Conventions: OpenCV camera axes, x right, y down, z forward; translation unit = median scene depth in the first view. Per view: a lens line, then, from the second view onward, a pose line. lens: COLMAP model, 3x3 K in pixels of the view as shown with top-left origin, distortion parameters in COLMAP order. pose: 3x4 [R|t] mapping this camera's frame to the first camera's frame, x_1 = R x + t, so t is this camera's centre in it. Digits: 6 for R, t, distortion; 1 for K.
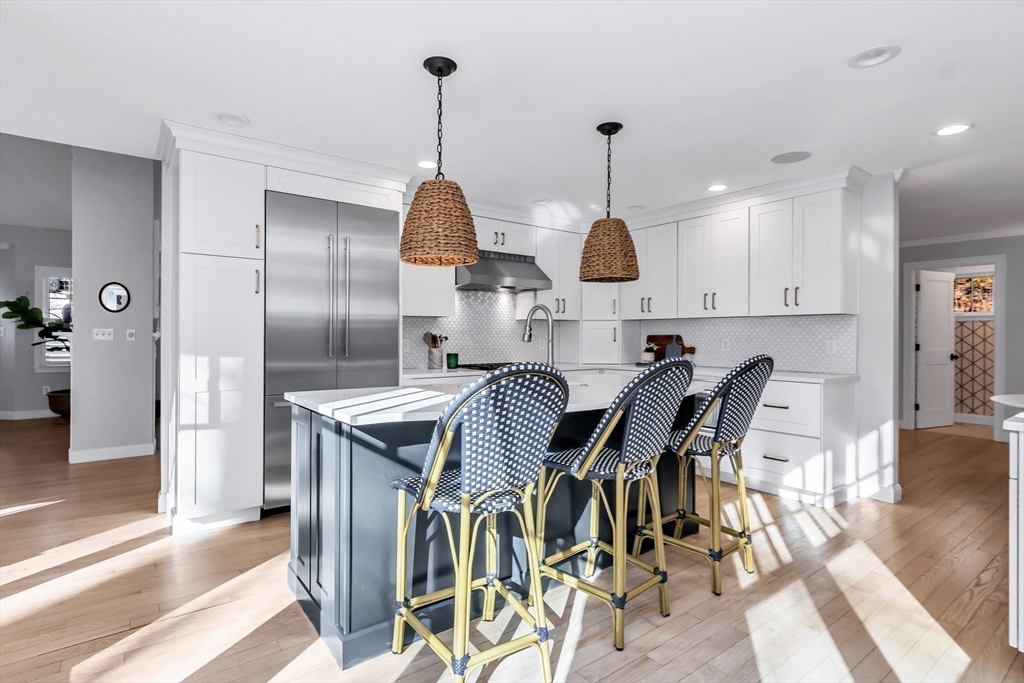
lens RADIAL K [[509.2, 0, 508.5], [0, 509.2, 336.6], [0, 0, 1]] dist [0.000172, 0.001311]
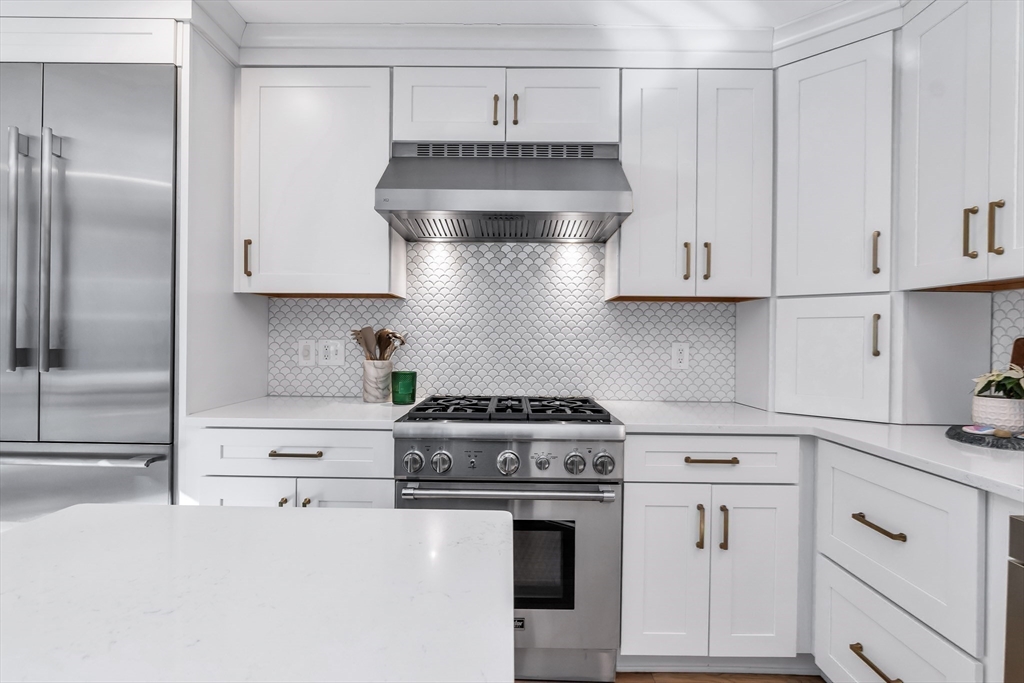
lens RADIAL K [[537.3, 0, 510.4], [0, 537.3, 342.2], [0, 0, 1]] dist [0.006242, 0.000417]
pose [[0.790003, 0.010380, -0.613015, 0.249126], [-0.008770, 0.999946, 0.005629, 0.001063], [0.613040, 0.000929, 0.790051, 0.601638]]
